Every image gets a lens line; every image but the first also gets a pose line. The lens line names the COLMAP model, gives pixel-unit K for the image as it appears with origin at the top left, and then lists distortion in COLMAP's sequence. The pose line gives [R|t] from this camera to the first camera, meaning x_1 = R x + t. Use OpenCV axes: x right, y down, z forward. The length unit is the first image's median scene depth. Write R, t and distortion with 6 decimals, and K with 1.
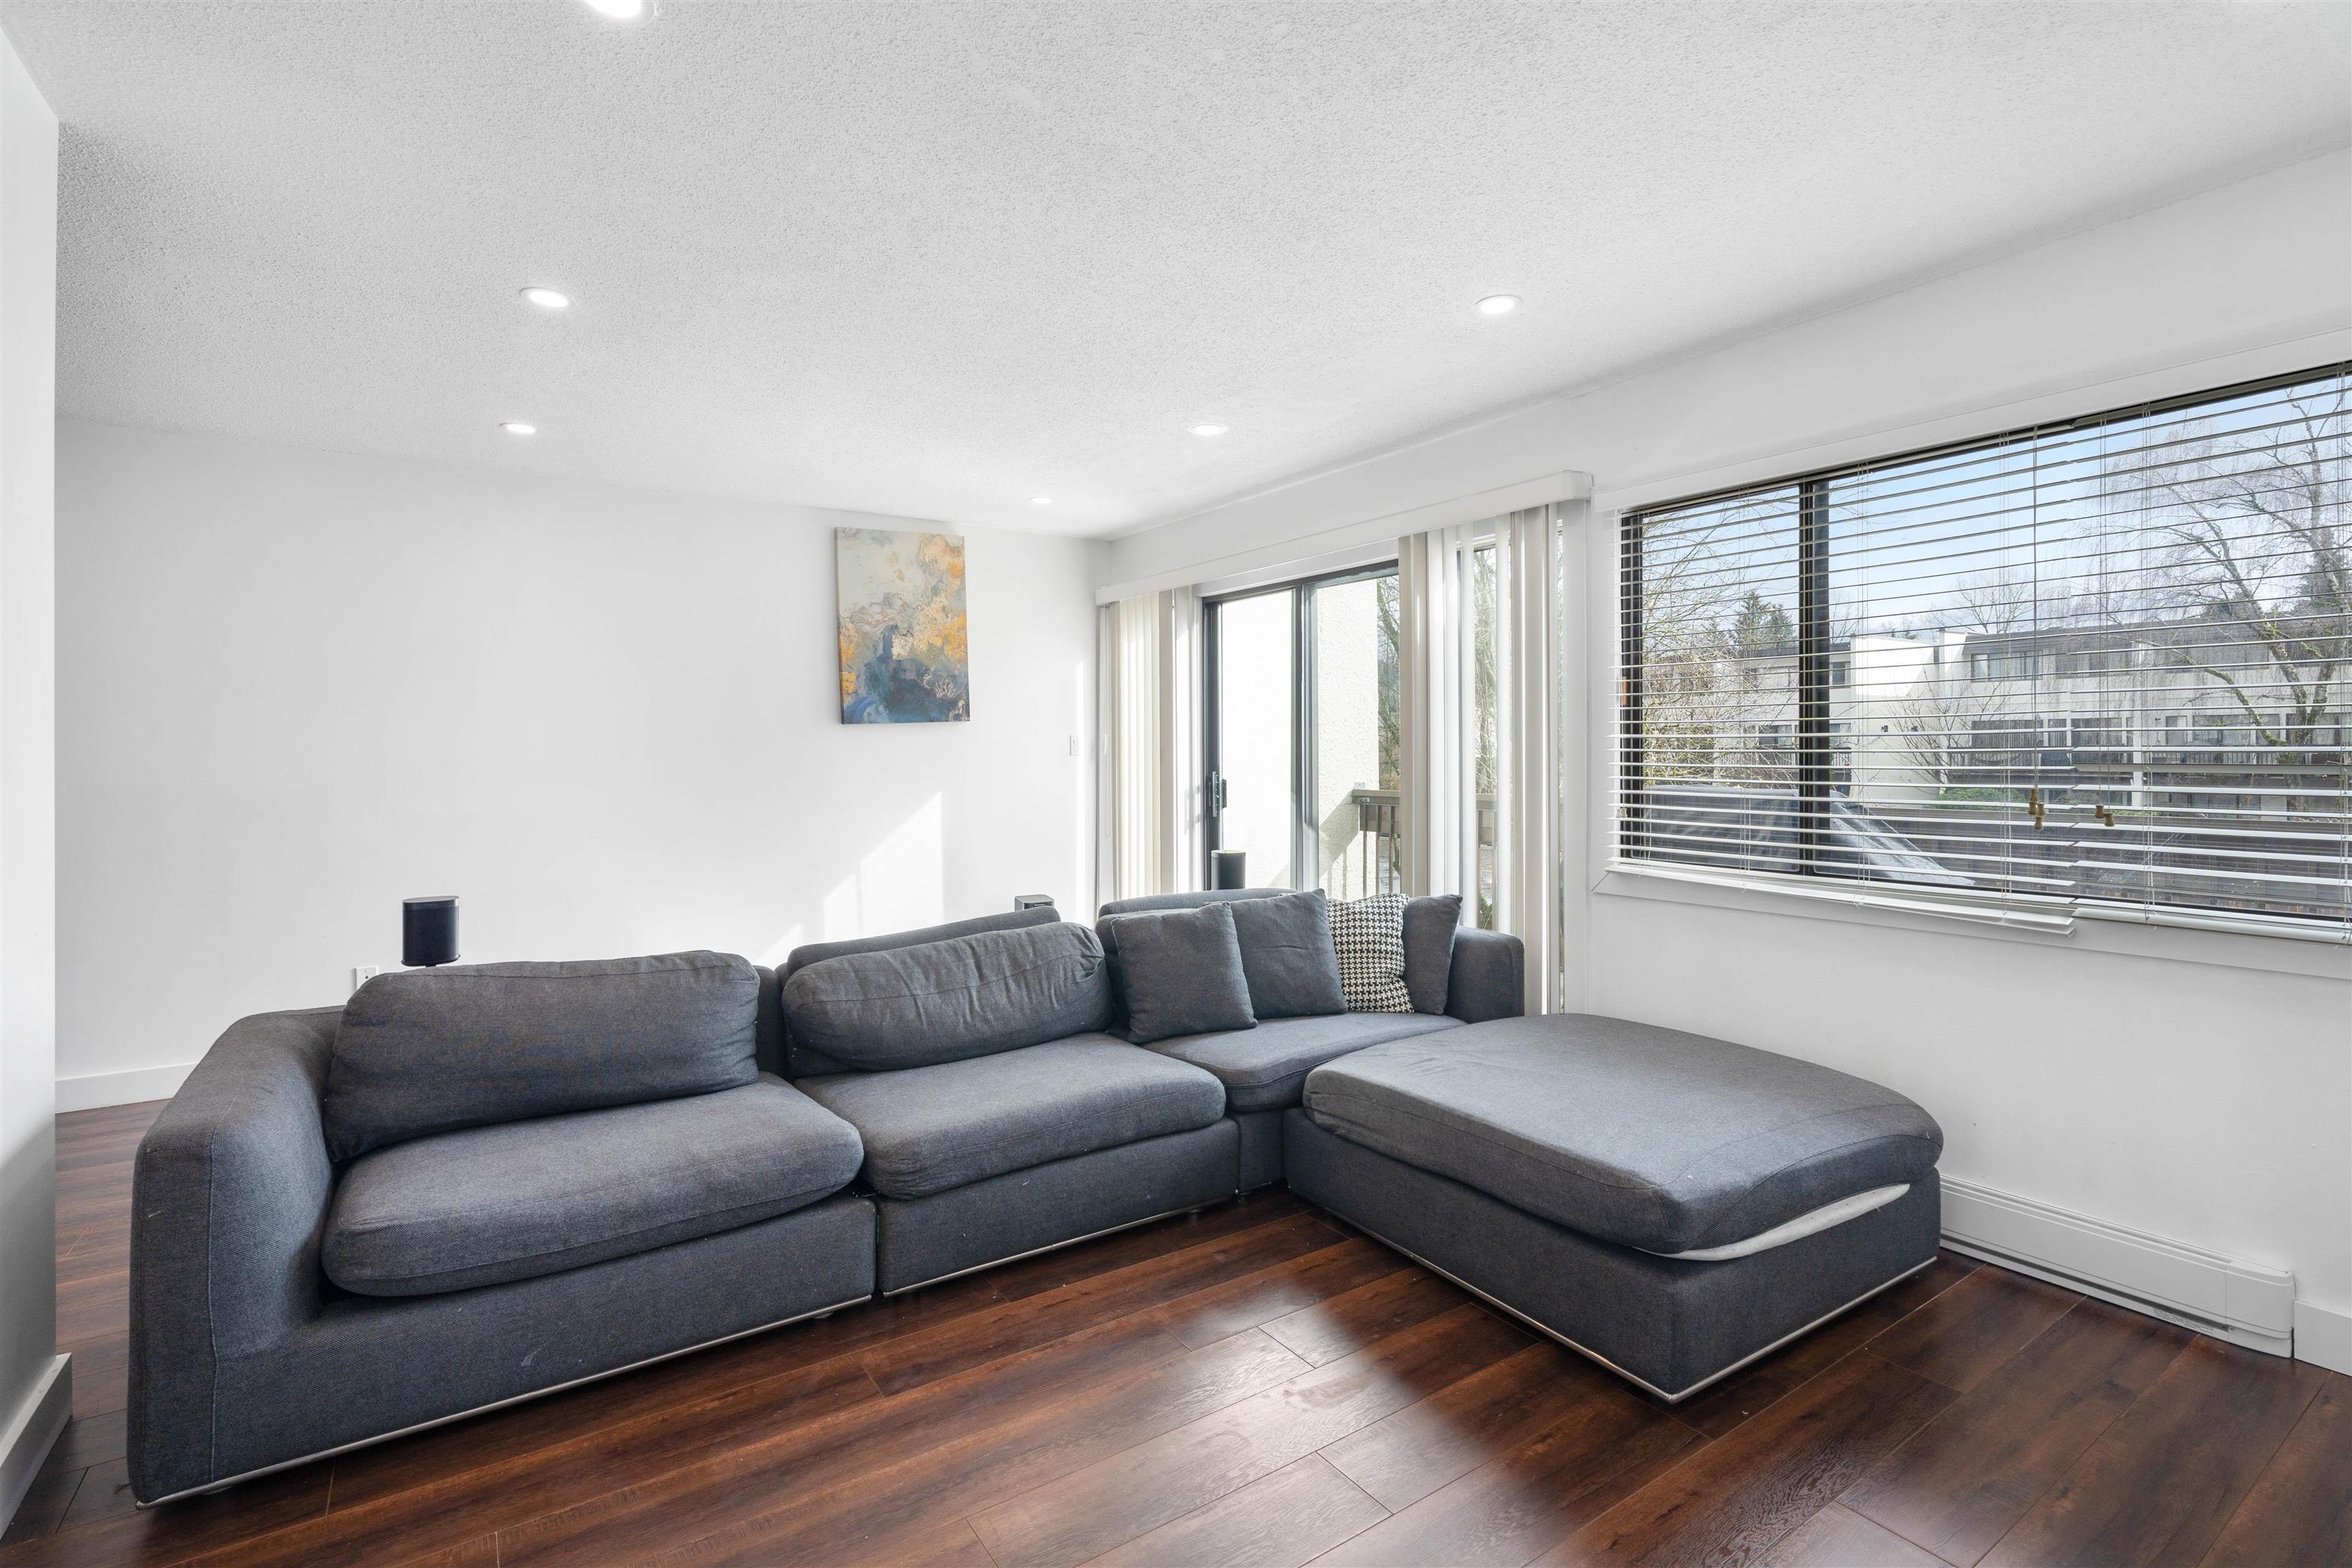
lens RADIAL K [[1053.0, 0, 1246.0], [0, 1053.0, 745.5], [0, 0, 1]] dist [-0.001456, -0.002098]
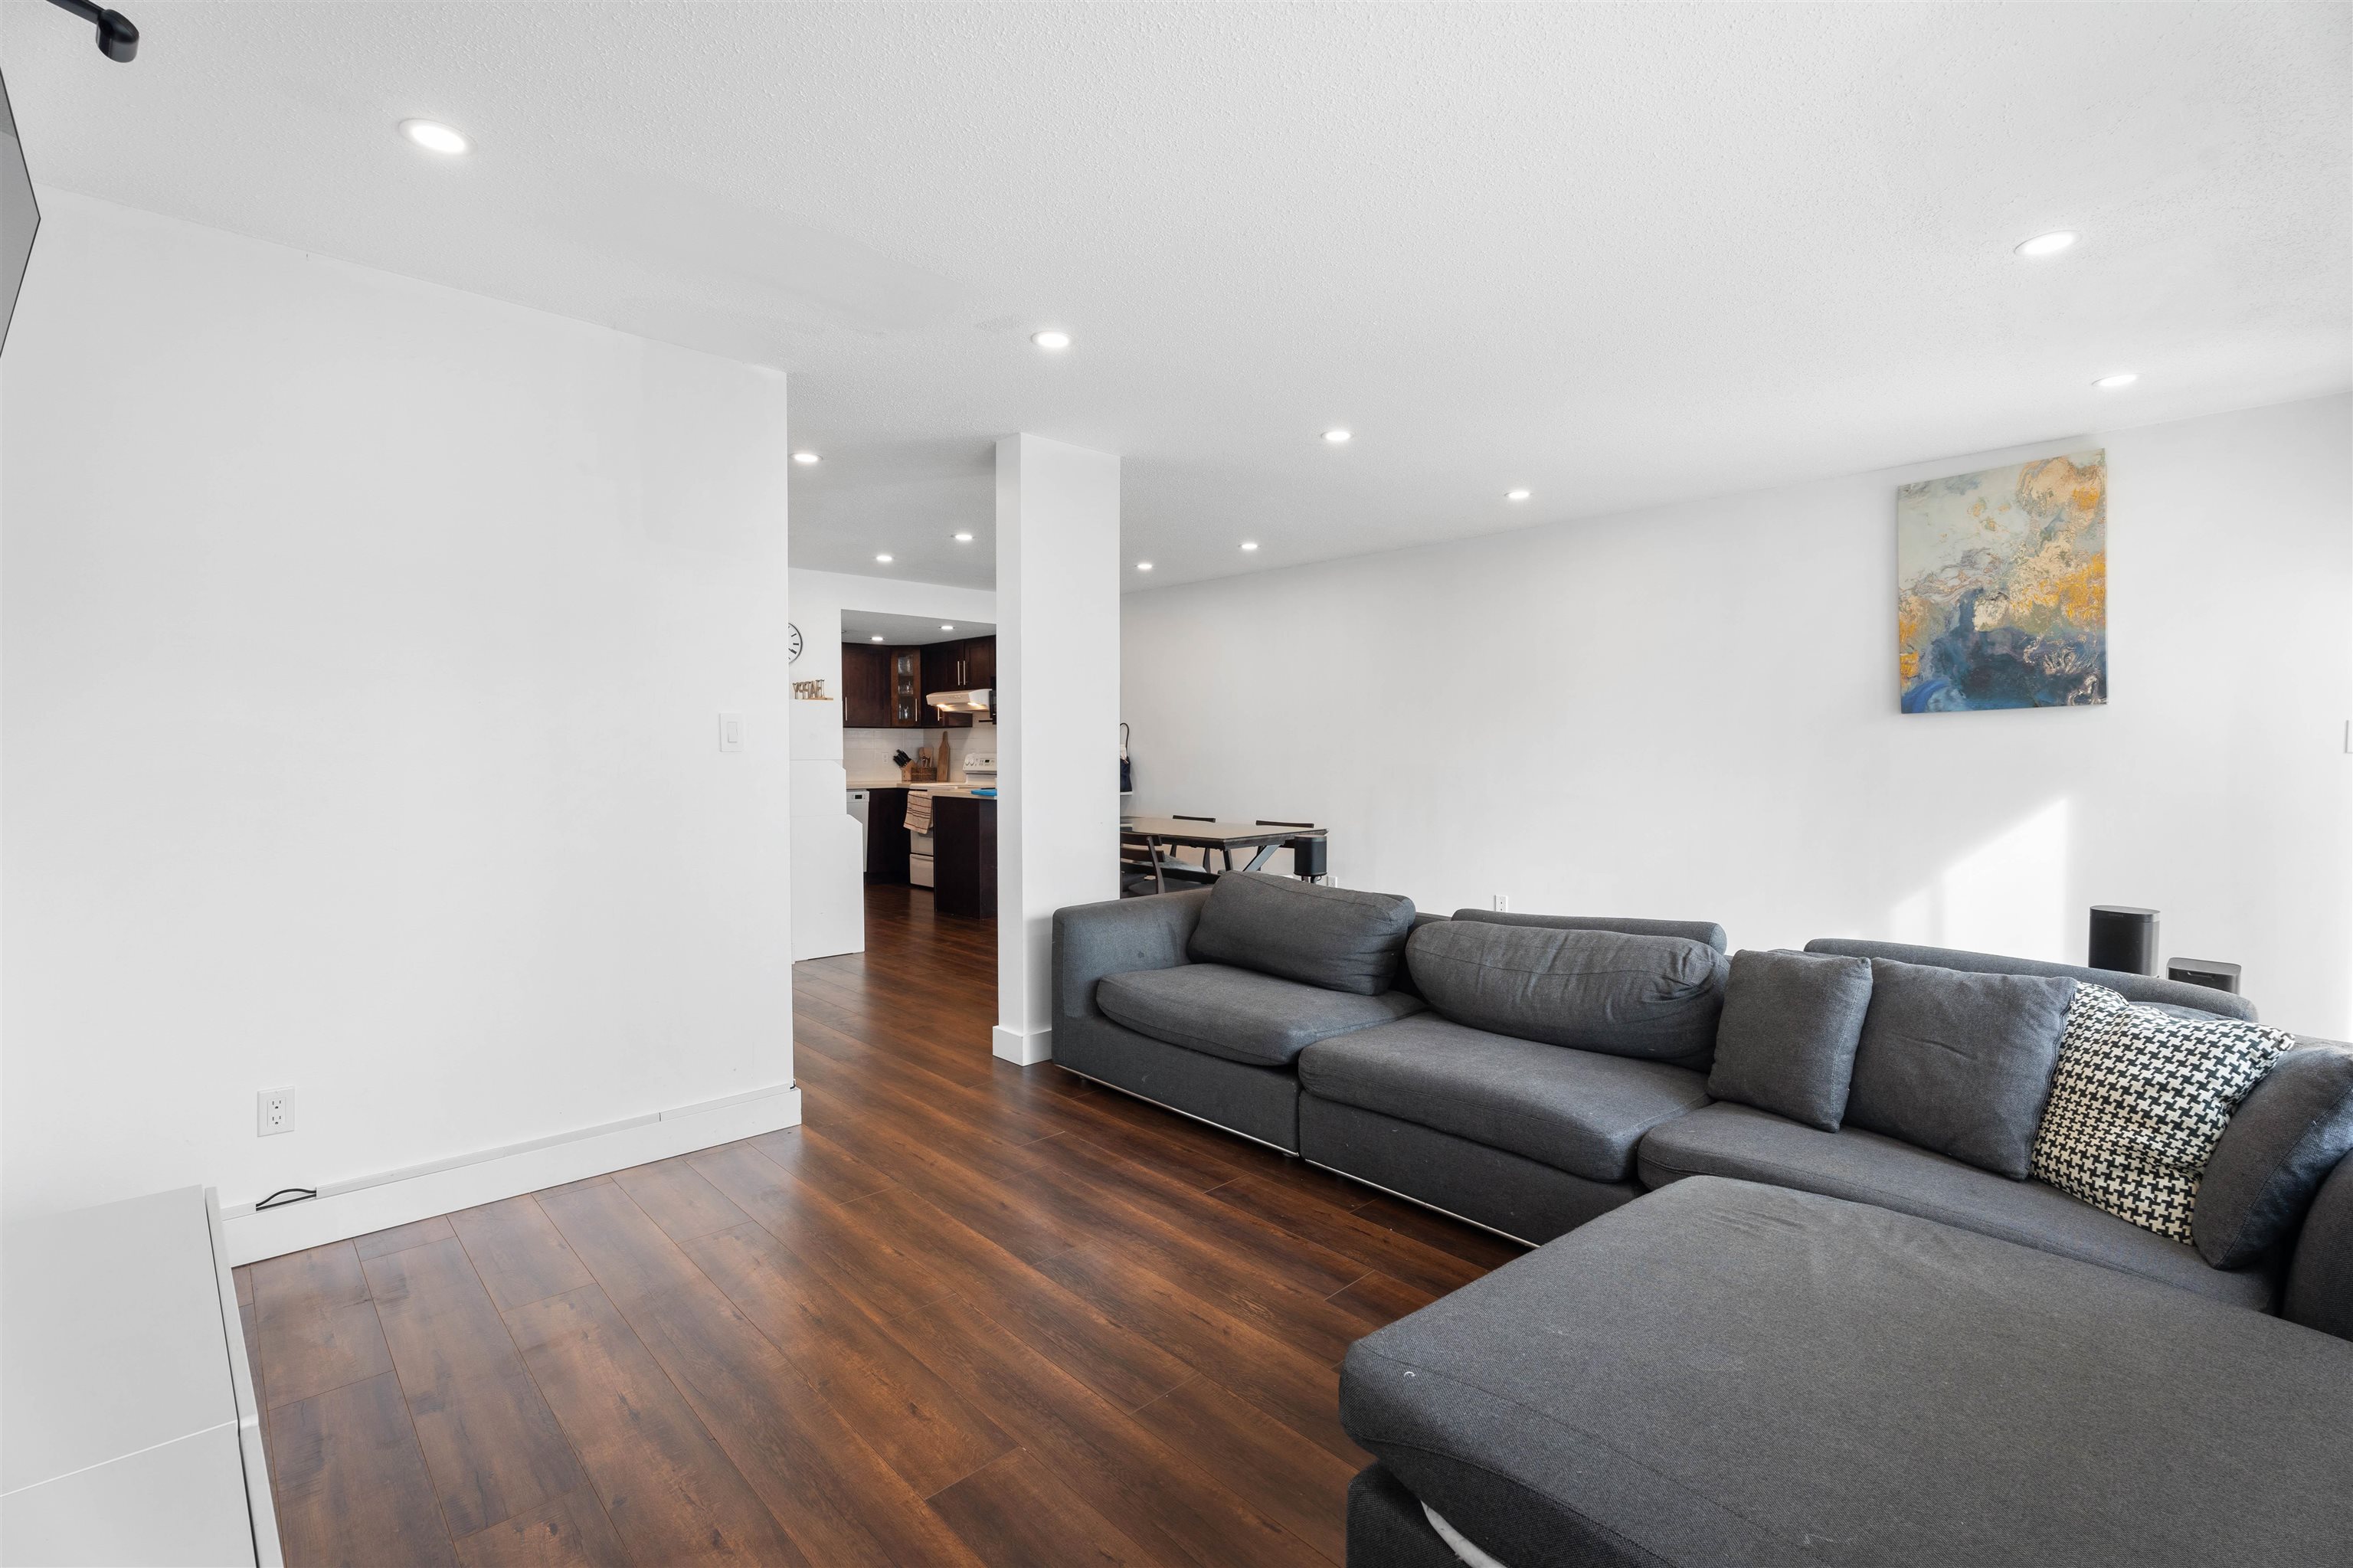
lens RADIAL K [[1053.5, 0, 1164.0], [0, 1053.5, 779.1], [0, 0, 1]] dist [-0.001456, -0.002098]
pose [[0.142905, 0.034973, -0.989118, 0.387122], [0.004127, 0.999346, 0.035931, -0.000122], [0.989728, -0.009217, 0.142667, 0.271841]]
